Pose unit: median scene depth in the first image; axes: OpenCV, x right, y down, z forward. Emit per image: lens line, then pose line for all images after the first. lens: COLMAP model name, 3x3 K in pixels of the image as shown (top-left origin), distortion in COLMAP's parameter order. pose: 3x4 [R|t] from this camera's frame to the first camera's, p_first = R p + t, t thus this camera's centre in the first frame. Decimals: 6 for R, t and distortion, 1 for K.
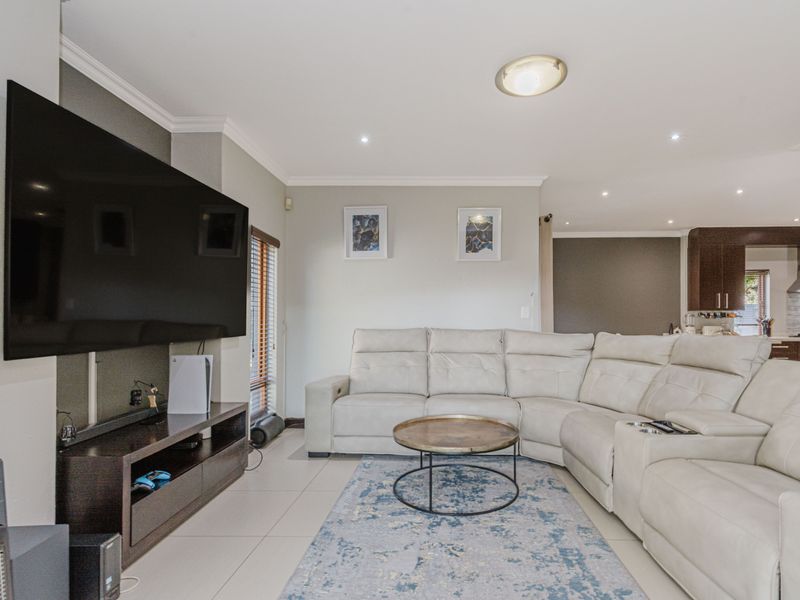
lens RADIAL K [[415.0, 0, 408.4], [0, 415.0, 299.4], [0, 0, 1]] dist [0.005895, -0.002609]
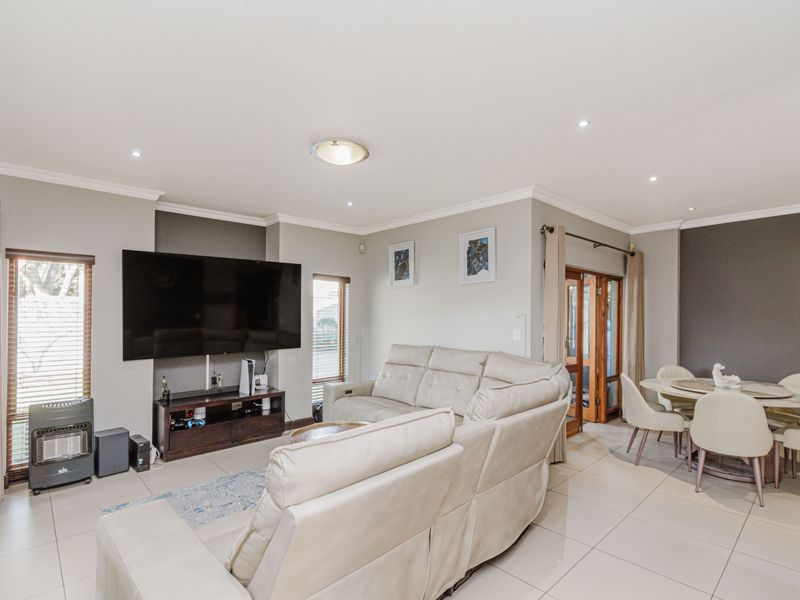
lens RADIAL K [[415.0, 0, 405.7], [0, 415.0, 298.2], [0, 0, 1]] dist [0.005895, -0.002609]
pose [[0.709118, -0.036962, -0.704120, 0.762209], [0.036921, 0.999202, -0.015268, -0.045103], [0.704122, -0.015170, 0.709917, 0.147340]]
